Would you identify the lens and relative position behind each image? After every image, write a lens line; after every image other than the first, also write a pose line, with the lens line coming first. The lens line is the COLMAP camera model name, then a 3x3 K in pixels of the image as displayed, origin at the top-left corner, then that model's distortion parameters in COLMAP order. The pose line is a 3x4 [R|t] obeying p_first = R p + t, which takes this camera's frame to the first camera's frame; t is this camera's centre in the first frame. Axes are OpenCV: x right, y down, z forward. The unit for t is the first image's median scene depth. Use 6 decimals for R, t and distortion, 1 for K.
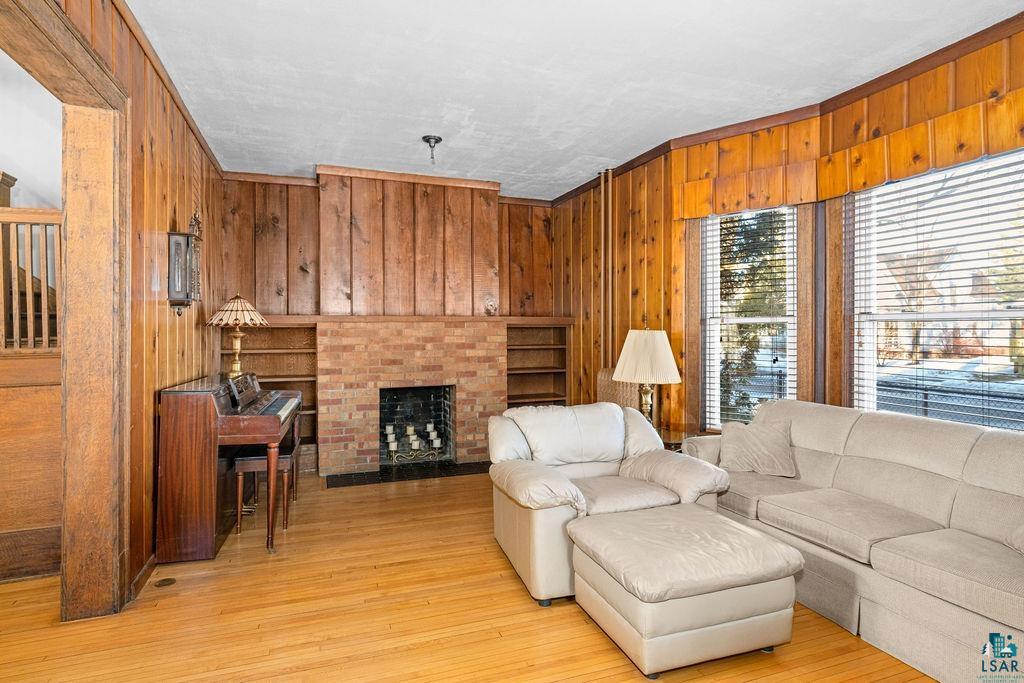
lens RADIAL K [[524.8, 0, 498.4], [0, 524.8, 322.6], [0, 0, 1]] dist [0.005426, 0.000660]
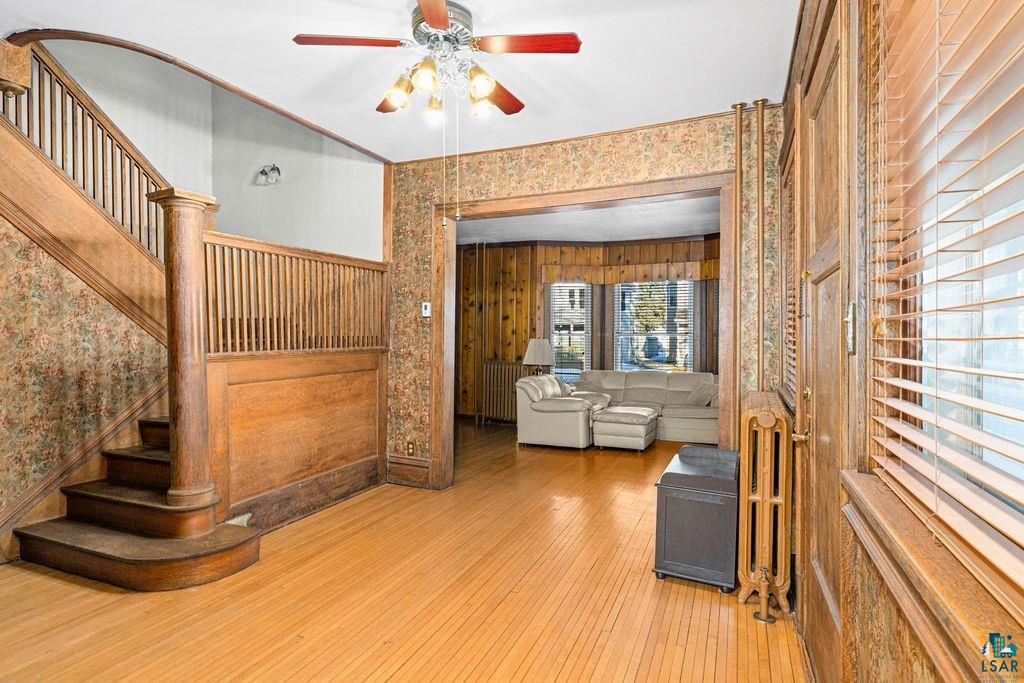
lens RADIAL K [[524.8, 0, 512.1], [0, 524.8, 342.3], [0, 0, 1]] dist [0.005426, 0.000660]
pose [[0.671086, -0.004689, 0.741364, -1.174125], [-0.002548, 0.999960, 0.008631, 0.012697], [-0.741375, -0.007681, 0.671047, -0.233270]]
